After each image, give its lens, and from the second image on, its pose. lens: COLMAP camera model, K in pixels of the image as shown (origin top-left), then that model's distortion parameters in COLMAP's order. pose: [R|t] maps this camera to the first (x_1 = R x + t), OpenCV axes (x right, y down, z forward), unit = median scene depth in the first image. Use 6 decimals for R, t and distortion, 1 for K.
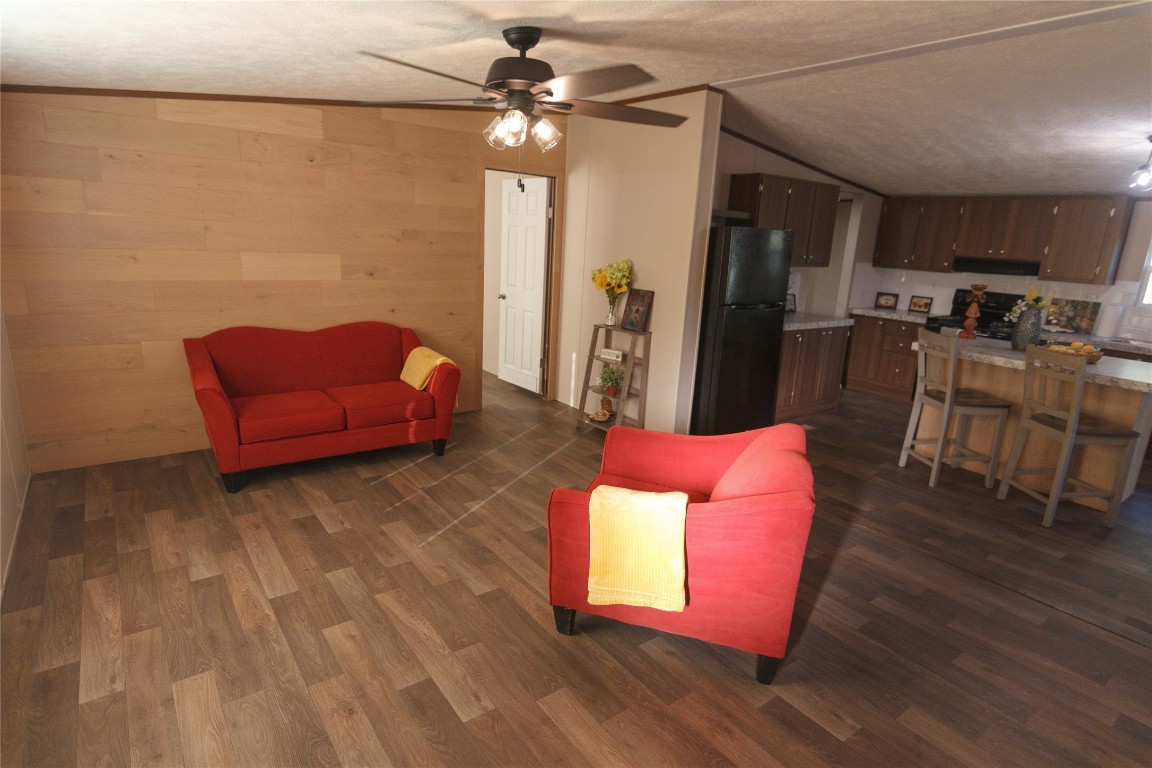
lens RADIAL K [[619.5, 0, 576.0], [0, 619.5, 384.0], [0, 0, 1]] dist [0.001878, 0.001525]
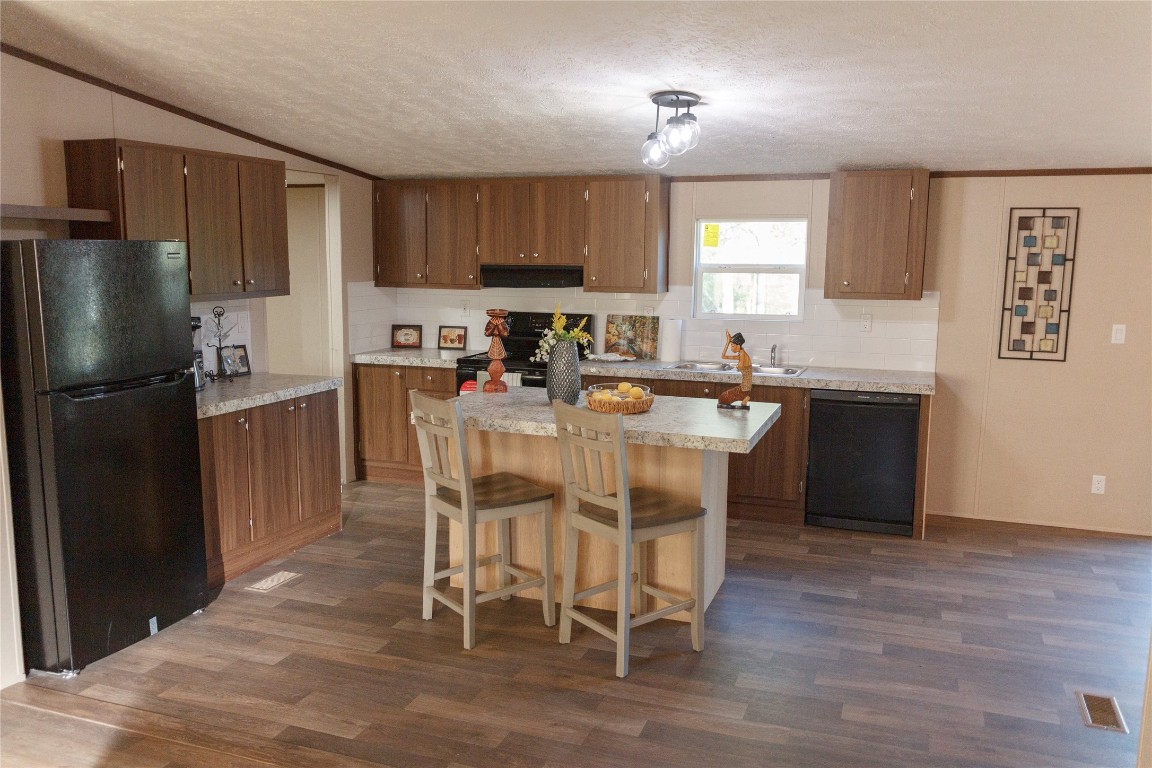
lens RADIAL K [[966.8, 0, 553.8], [0, 966.8, 382.9], [0, 0, 1]] dist [0.012801, 0.003018]
pose [[0.847847, -0.119457, 0.516610, 0.142777], [0.163958, 0.985607, -0.041179, -0.027513], [-0.504255, 0.119616, 0.855230, 0.092629]]
